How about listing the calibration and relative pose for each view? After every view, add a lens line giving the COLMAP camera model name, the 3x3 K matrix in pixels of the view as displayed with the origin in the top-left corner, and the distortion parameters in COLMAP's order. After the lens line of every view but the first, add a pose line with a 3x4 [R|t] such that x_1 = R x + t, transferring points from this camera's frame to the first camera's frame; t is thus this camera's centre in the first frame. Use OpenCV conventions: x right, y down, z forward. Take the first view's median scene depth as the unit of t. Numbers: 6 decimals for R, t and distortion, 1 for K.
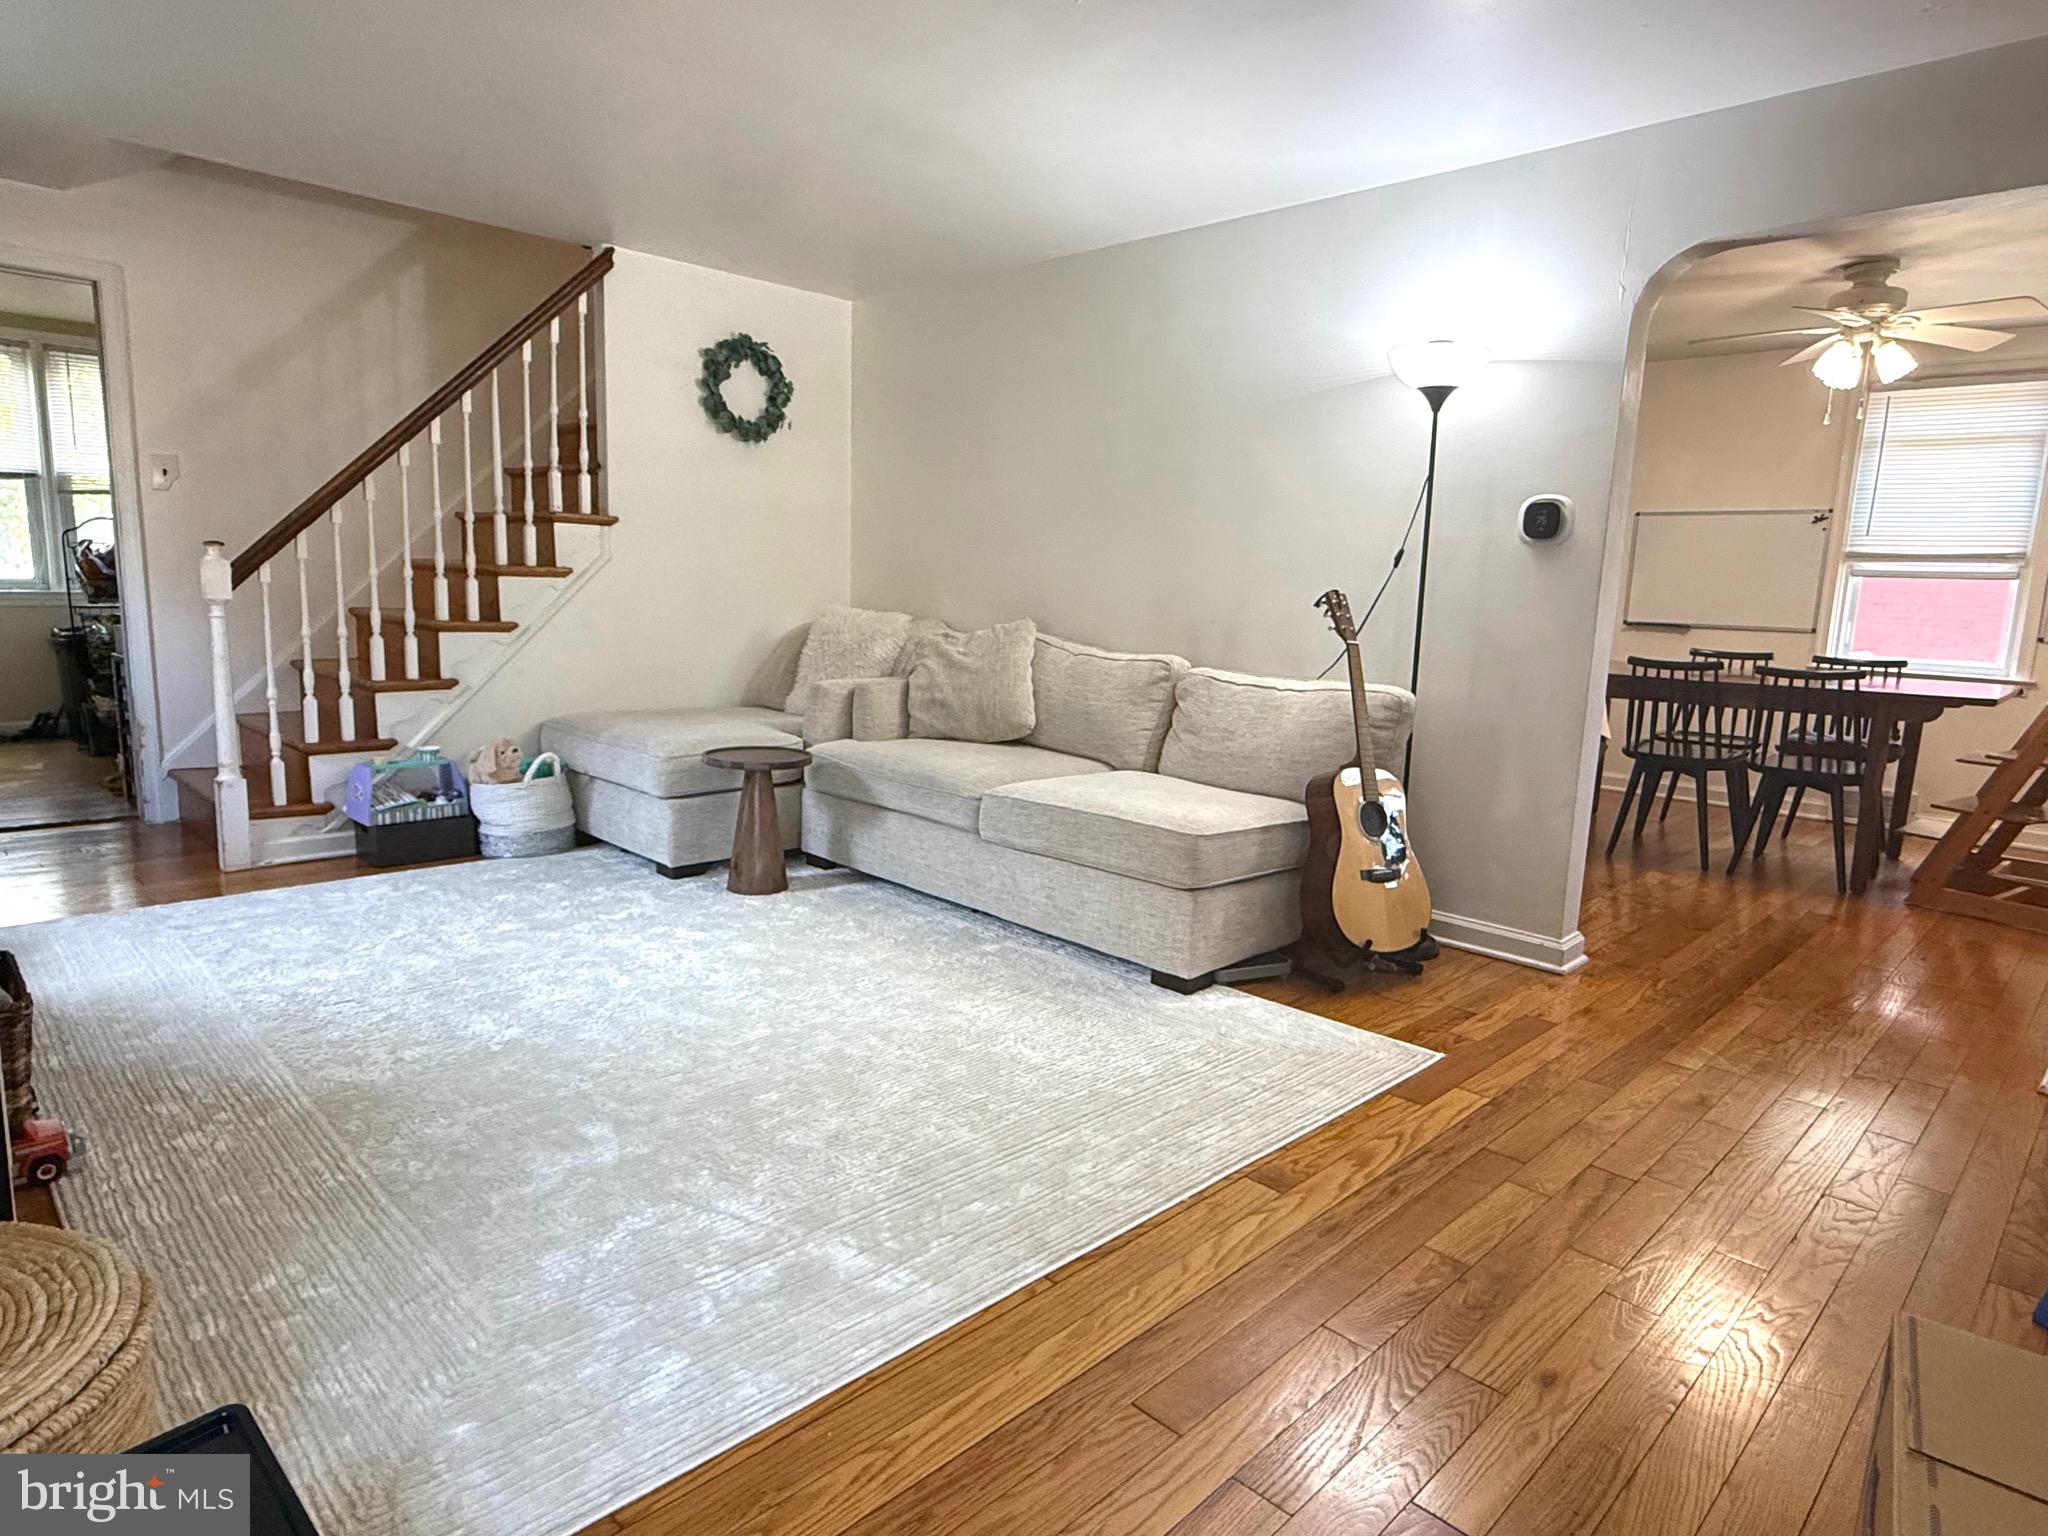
lens RADIAL K [[1174.0, 0, 1023.5], [0, 1174.0, 768.2], [0, 0, 1]] dist [0.004747, -0.000922]
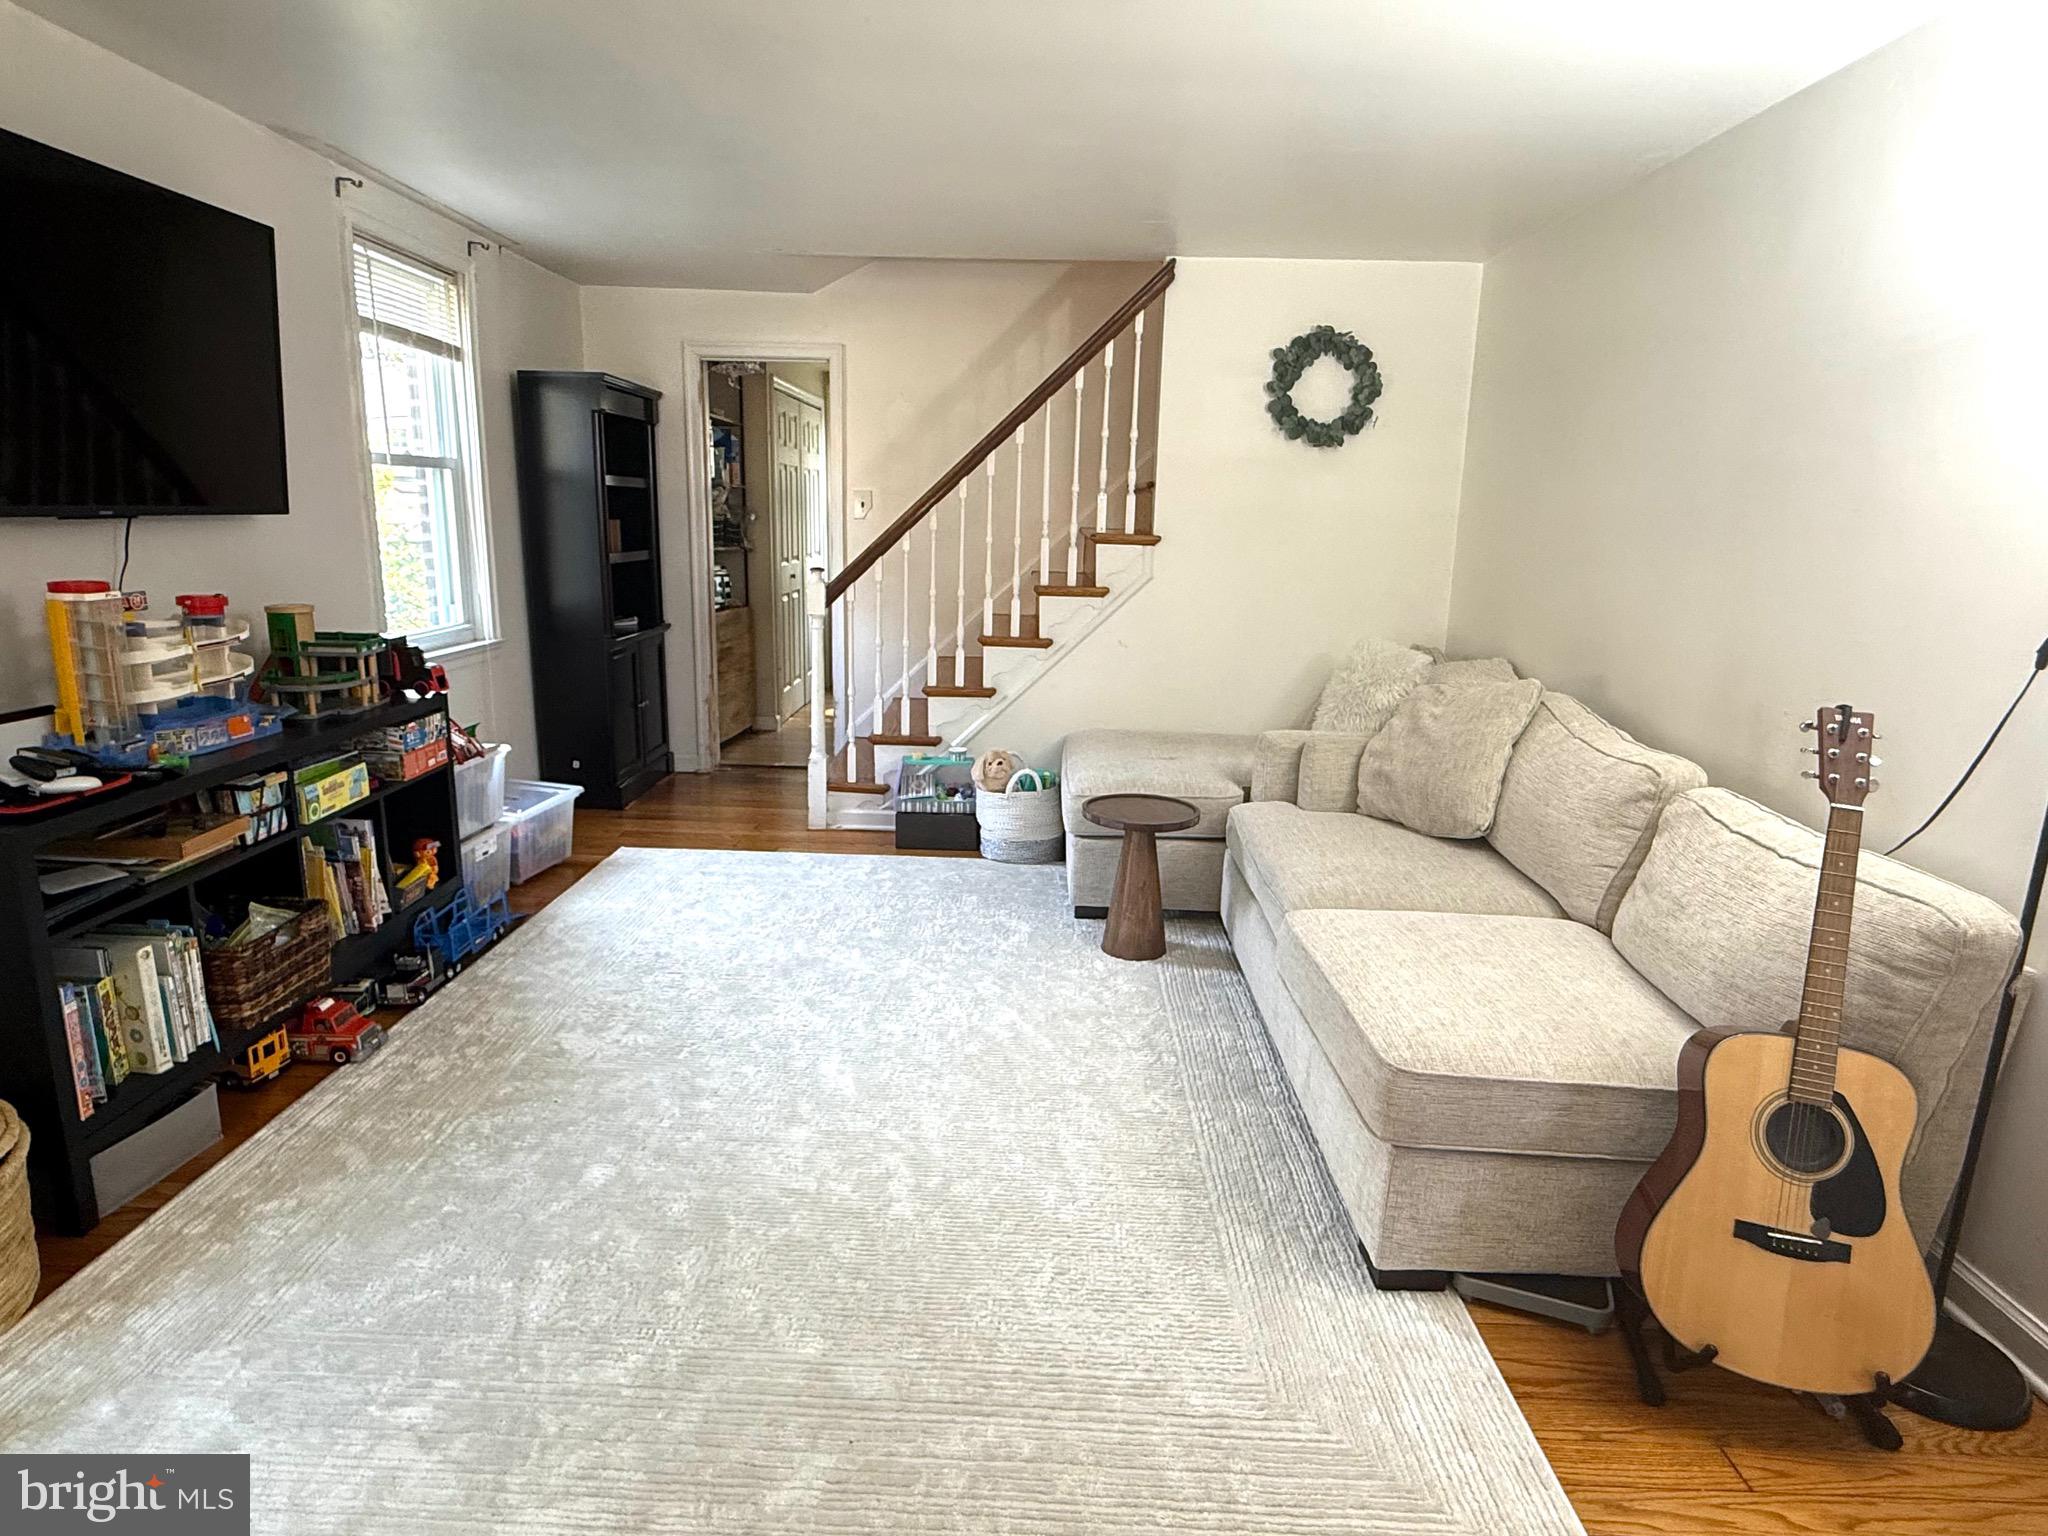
lens RADIAL K [[1126.6, 0, 1018.2], [0, 1126.6, 771.4], [0, 0, 1]] dist [-0.001942, 0.000451]
pose [[0.692373, 0.144468, -0.706929, 0.309482], [-0.115857, 0.989297, 0.088701, -0.101925], [0.712177, 0.020489, 0.701701, 0.293694]]
